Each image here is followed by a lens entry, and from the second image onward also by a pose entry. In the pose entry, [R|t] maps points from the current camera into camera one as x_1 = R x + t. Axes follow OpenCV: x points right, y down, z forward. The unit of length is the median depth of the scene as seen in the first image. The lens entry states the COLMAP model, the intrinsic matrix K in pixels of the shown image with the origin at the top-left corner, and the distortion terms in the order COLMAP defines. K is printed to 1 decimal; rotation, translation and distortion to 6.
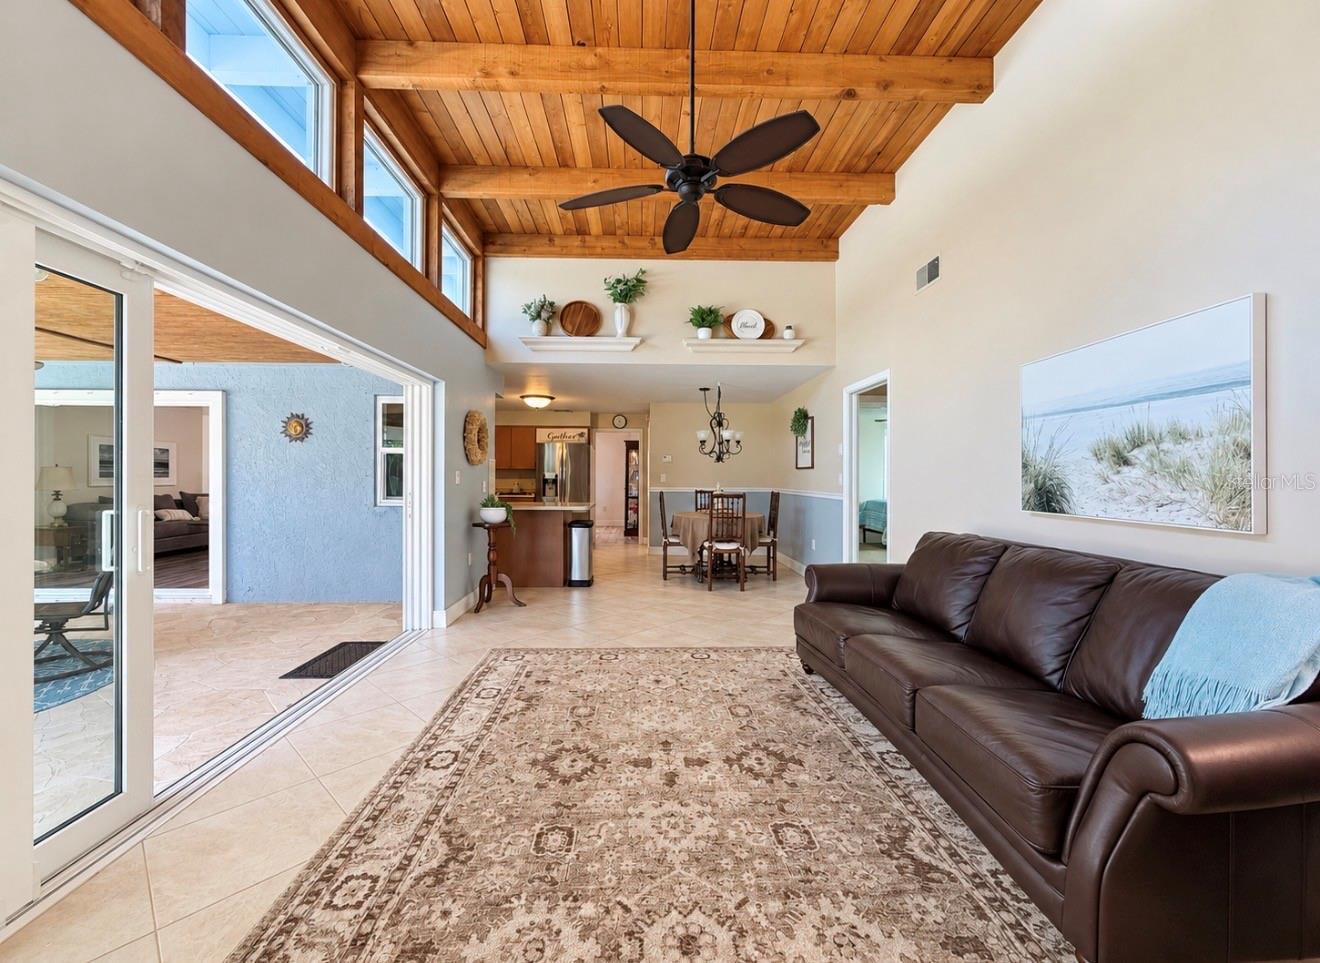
lens RADIAL K [[550.5, 0, 644.2], [0, 550.5, 476.3], [0, 0, 1]] dist [0.002058, 0.000385]
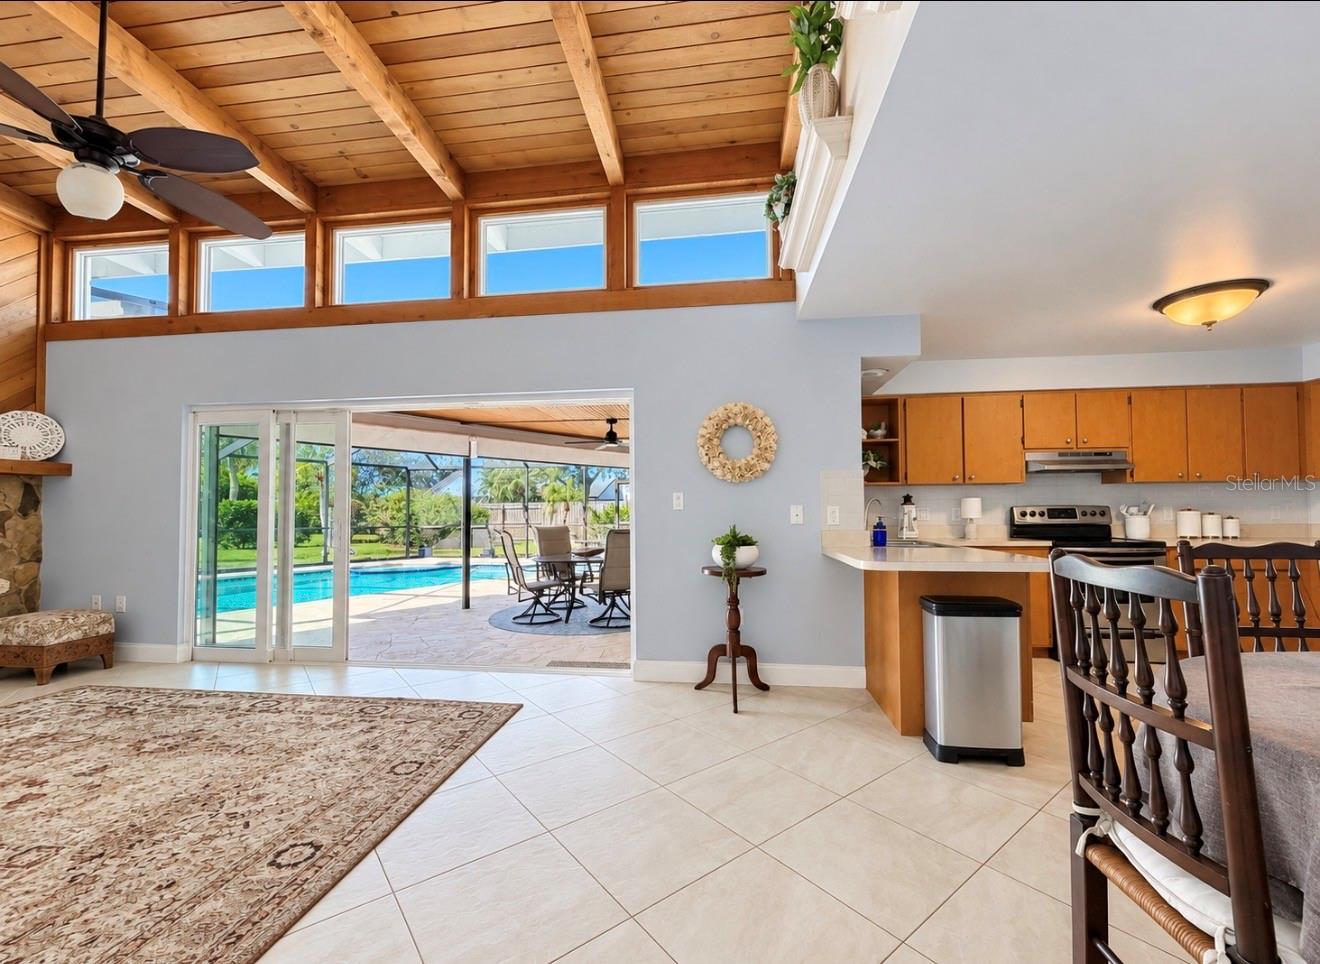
lens RADIAL K [[550.5, 0, 644.2], [0, 550.5, 476.8], [0, 0, 1]] dist [0.002058, 0.000385]
pose [[-0.155334, -0.063683, -0.985807, 0.878972], [0.005588, 0.997847, -0.065341, 0.037407], [0.987846, -0.015658, -0.154644, 2.137867]]
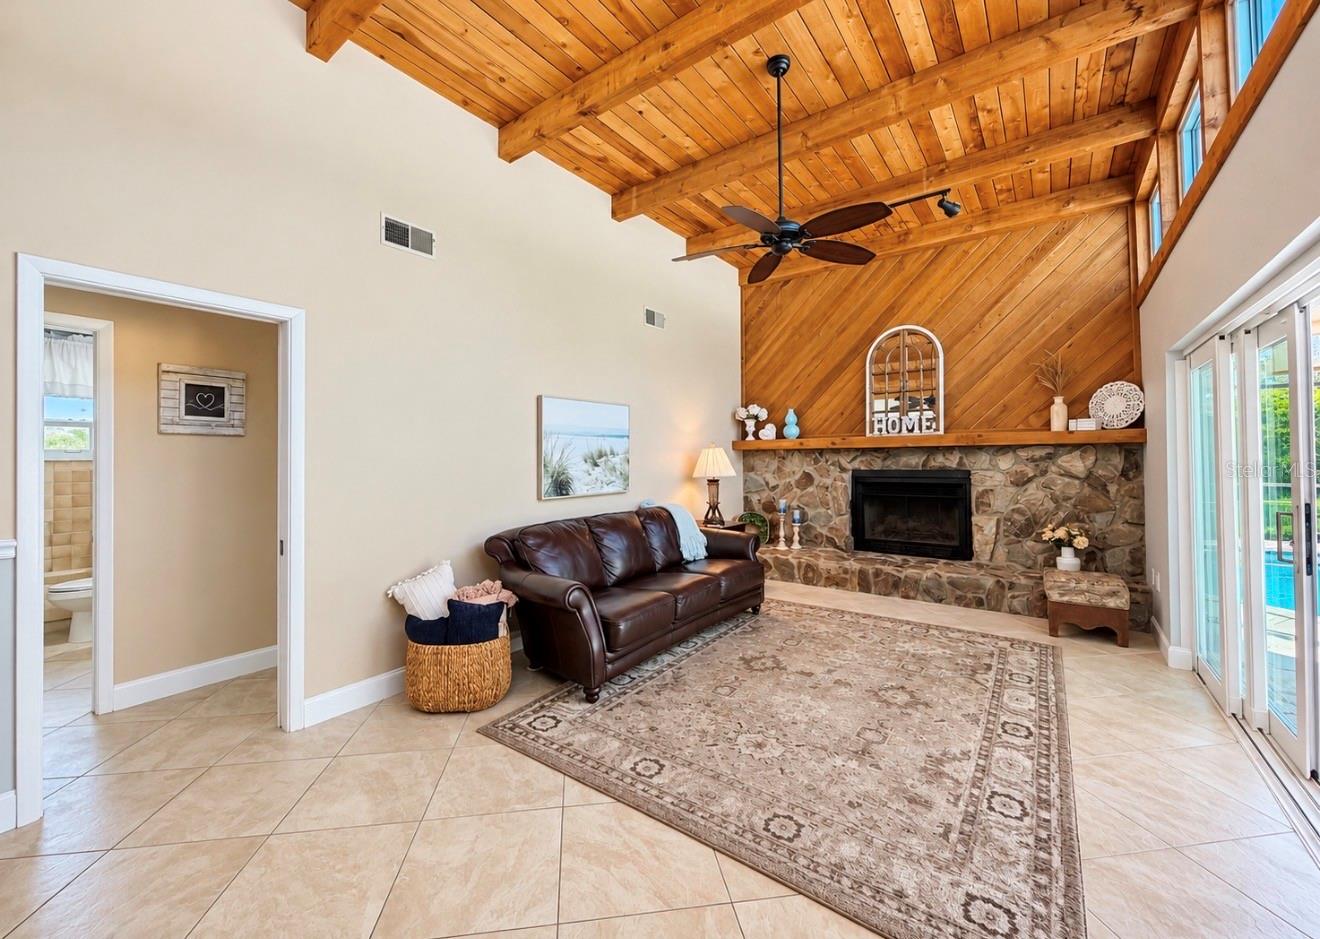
lens RADIAL K [[531.4, 0, 661.9], [0, 531.4, 448.8], [0, 0, 1]] dist [-0.005075, -0.000697]
pose [[-0.809513, 0.008558, 0.587039, -0.416386], [-0.000045, 0.999893, -0.014638, -0.050389], [-0.587102, -0.011876, -0.809426, 2.295689]]
